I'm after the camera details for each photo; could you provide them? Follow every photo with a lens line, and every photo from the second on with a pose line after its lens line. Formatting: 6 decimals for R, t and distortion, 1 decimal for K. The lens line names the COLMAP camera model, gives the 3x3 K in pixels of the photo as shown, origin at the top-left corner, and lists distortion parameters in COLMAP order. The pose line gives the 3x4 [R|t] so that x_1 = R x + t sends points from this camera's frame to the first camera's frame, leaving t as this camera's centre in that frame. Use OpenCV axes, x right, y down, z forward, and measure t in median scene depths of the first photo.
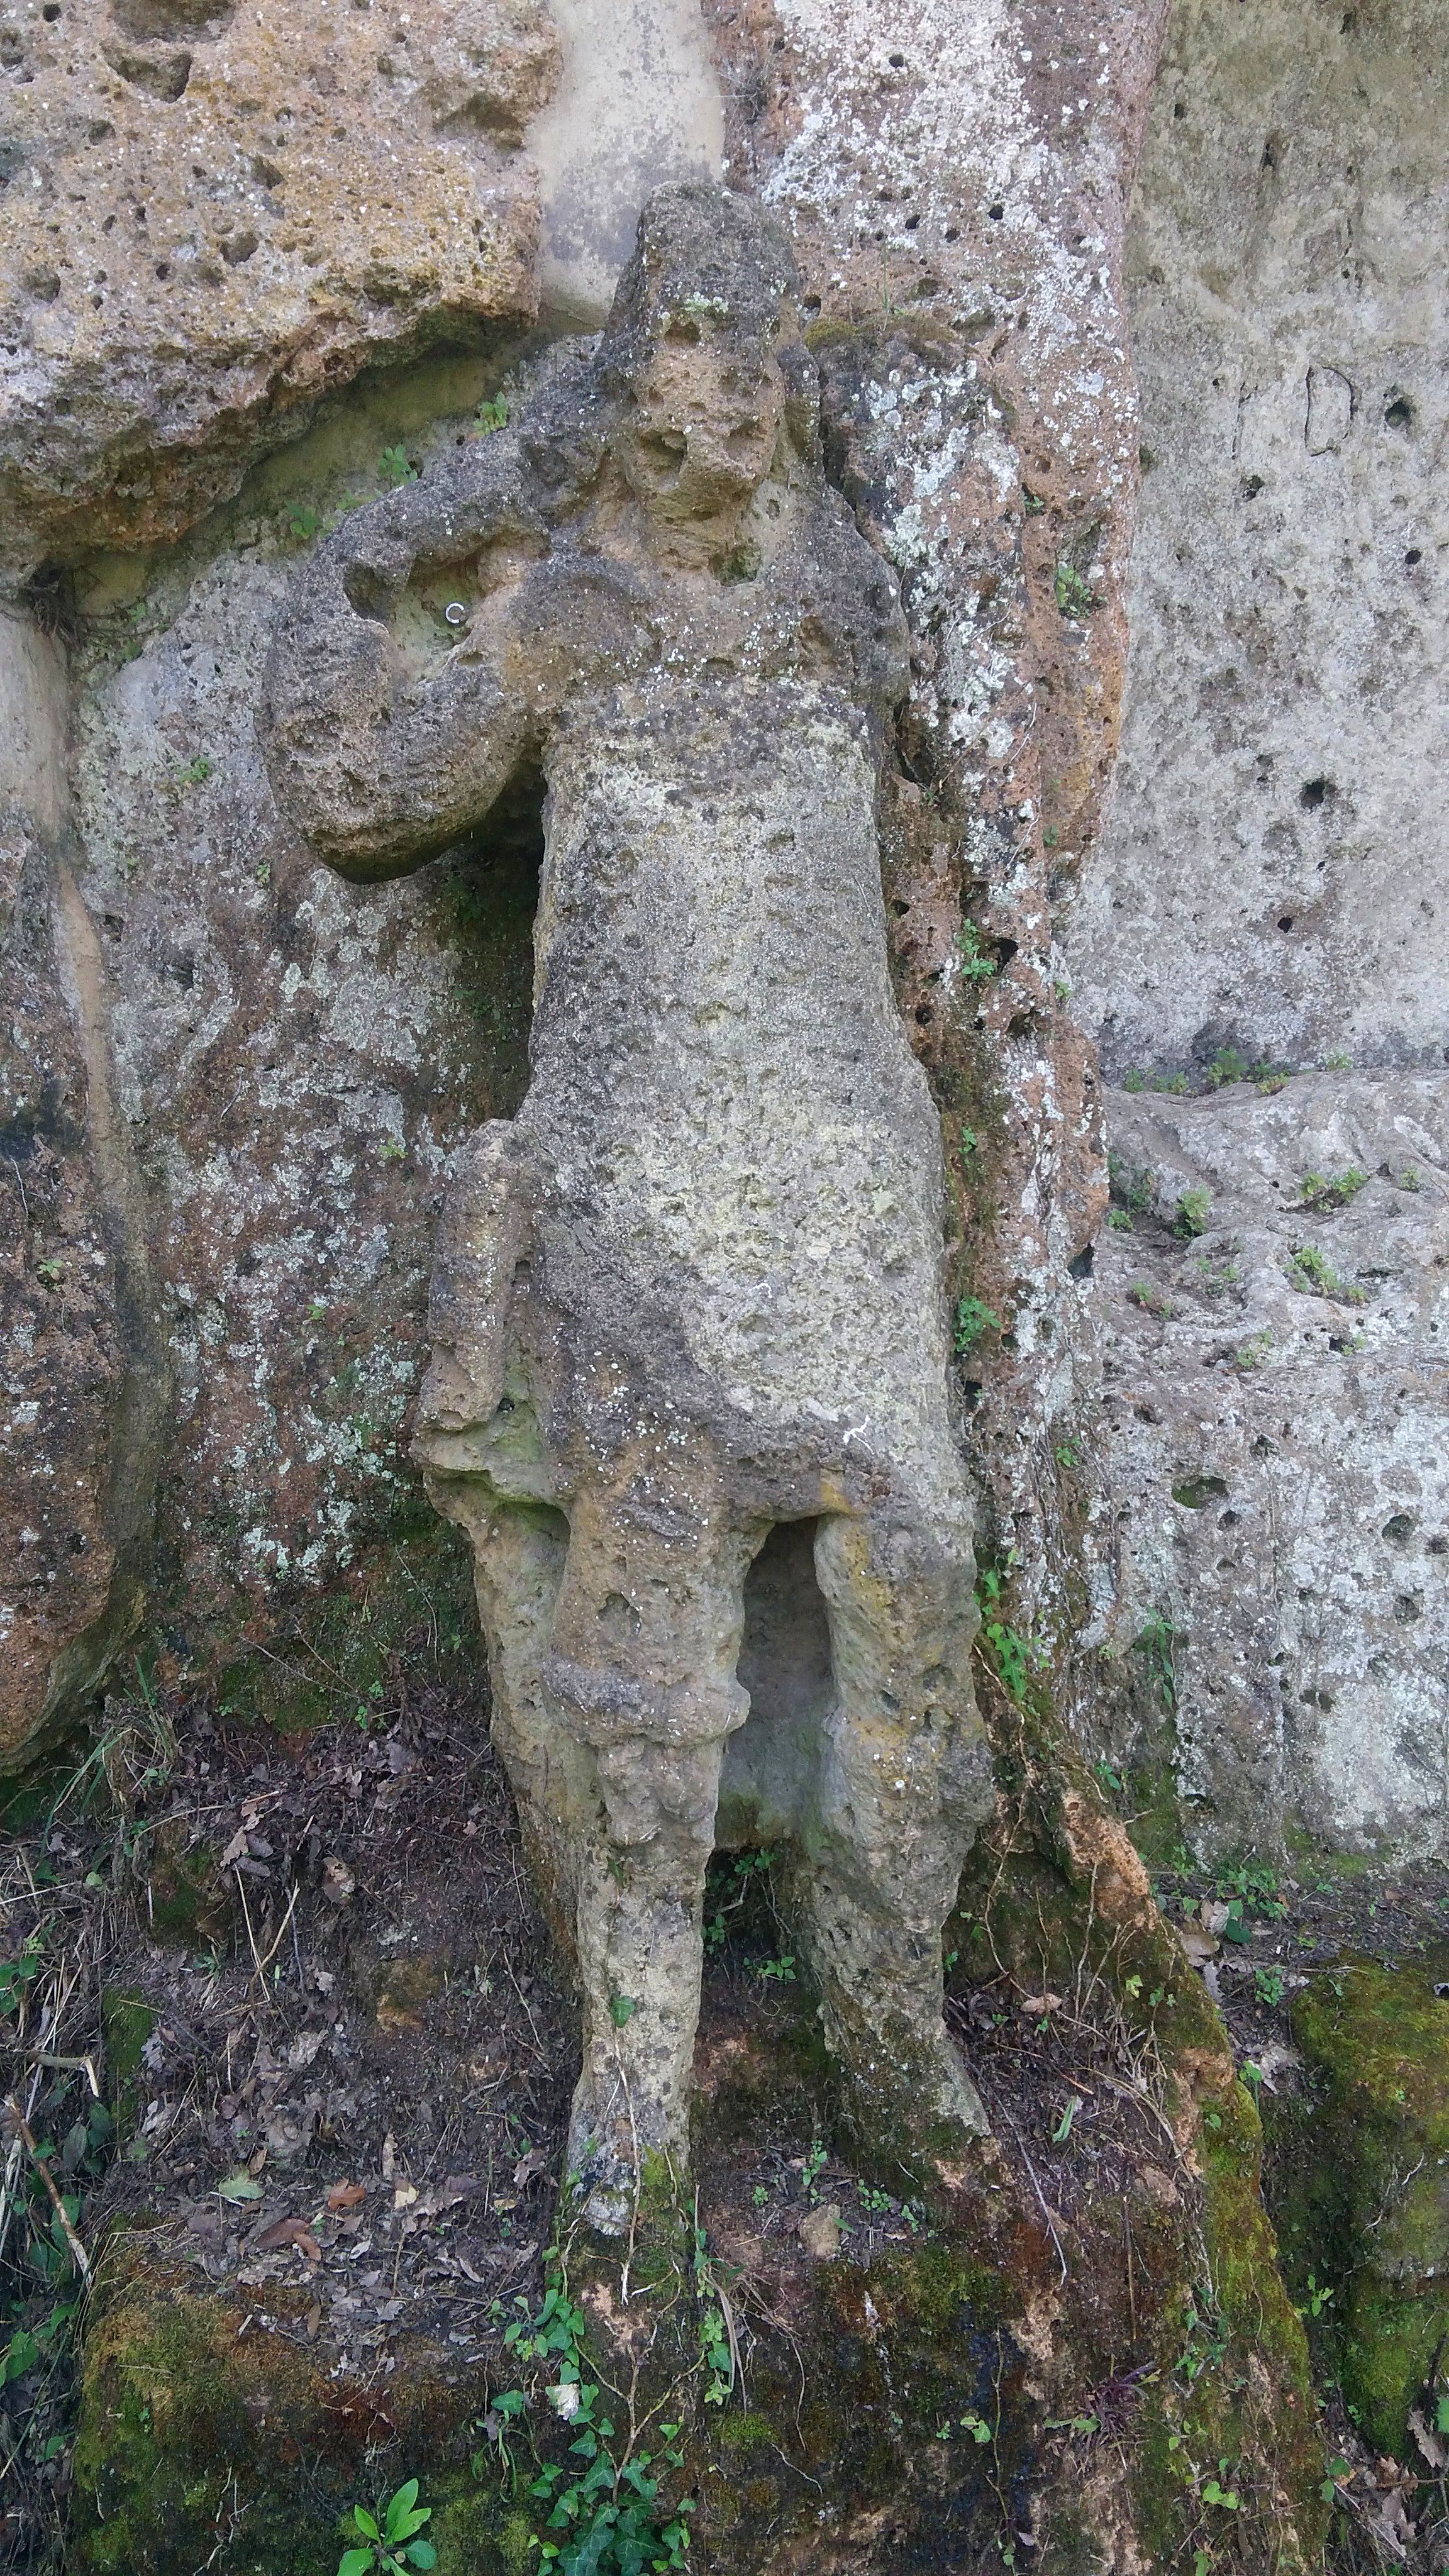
lens RADIAL K [[2084.8, 0, 724.5], [0, 2084.8, 1288.0], [0, 0, 1]] dist [0.124597, -0.244033]
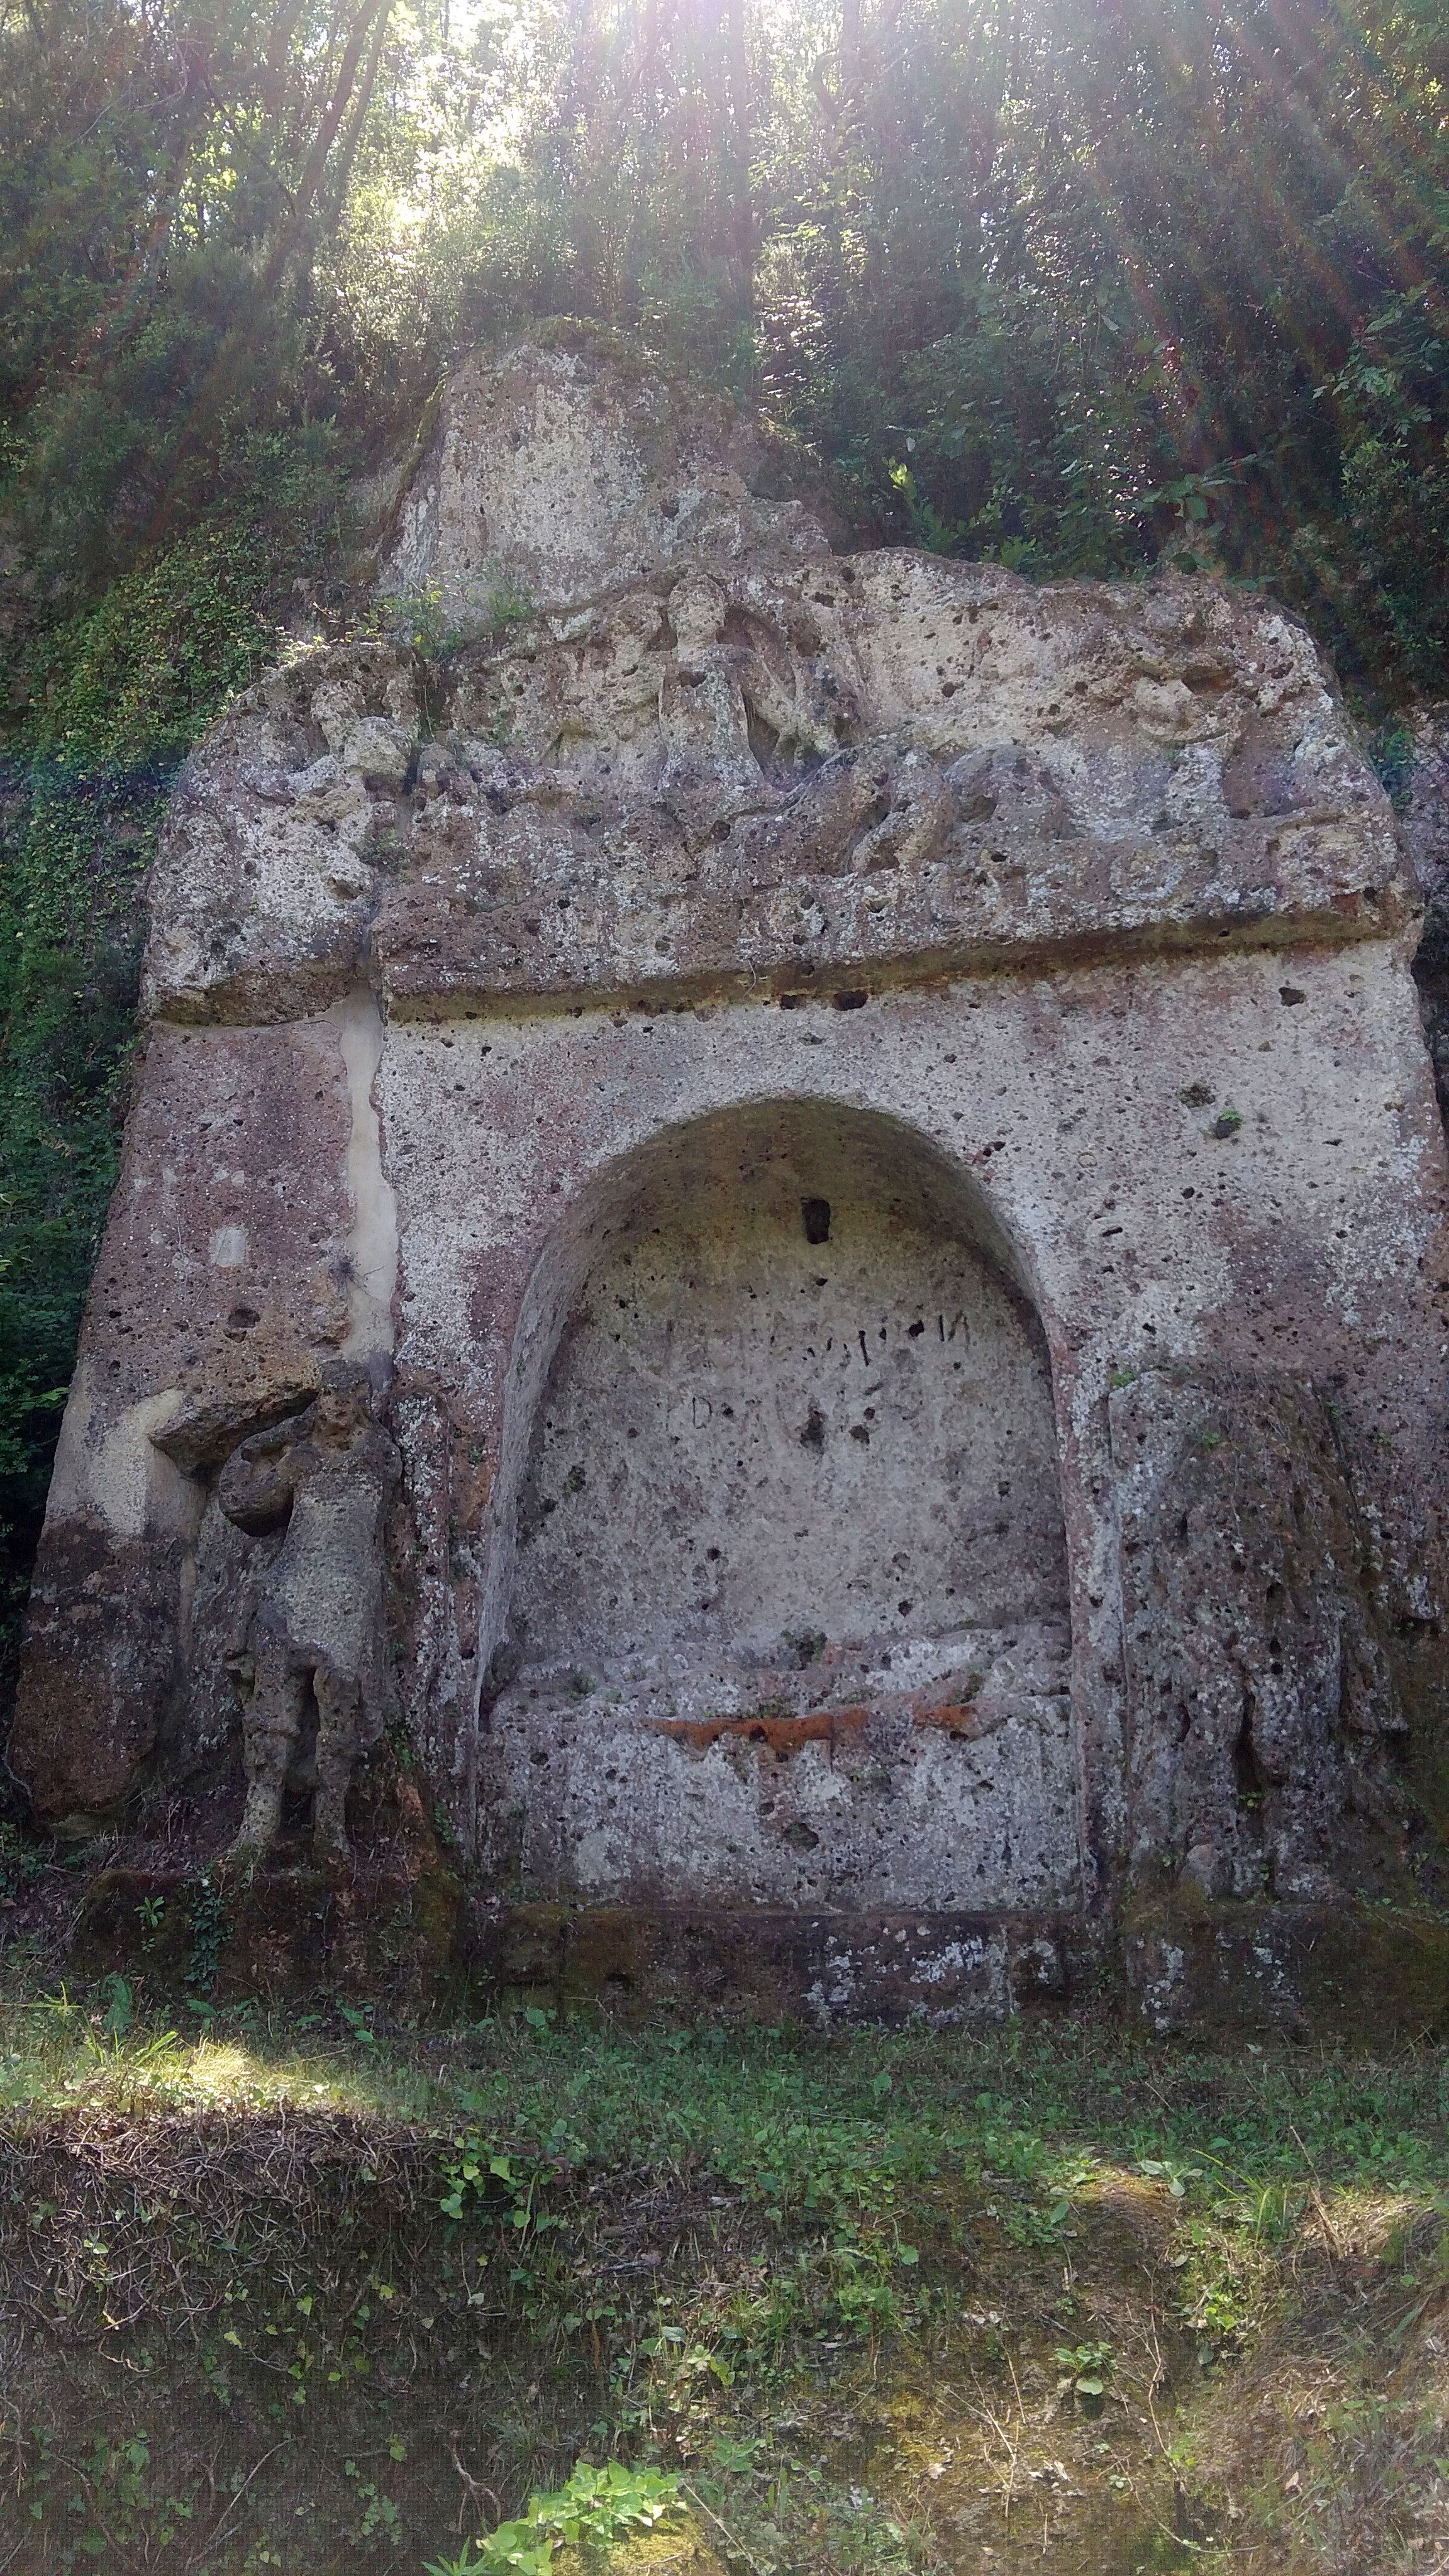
lens RADIAL K [[2084.8, 0, 724.5], [0, 2084.8, 1288.0], [0, 0, 1]] dist [0.124597, -0.244033]
pose [[0.978224, -0.054749, -0.200203, 1.238579], [-0.045687, 0.884124, -0.465013, 0.969830], [0.202463, 0.464034, 0.862370, -1.934694]]
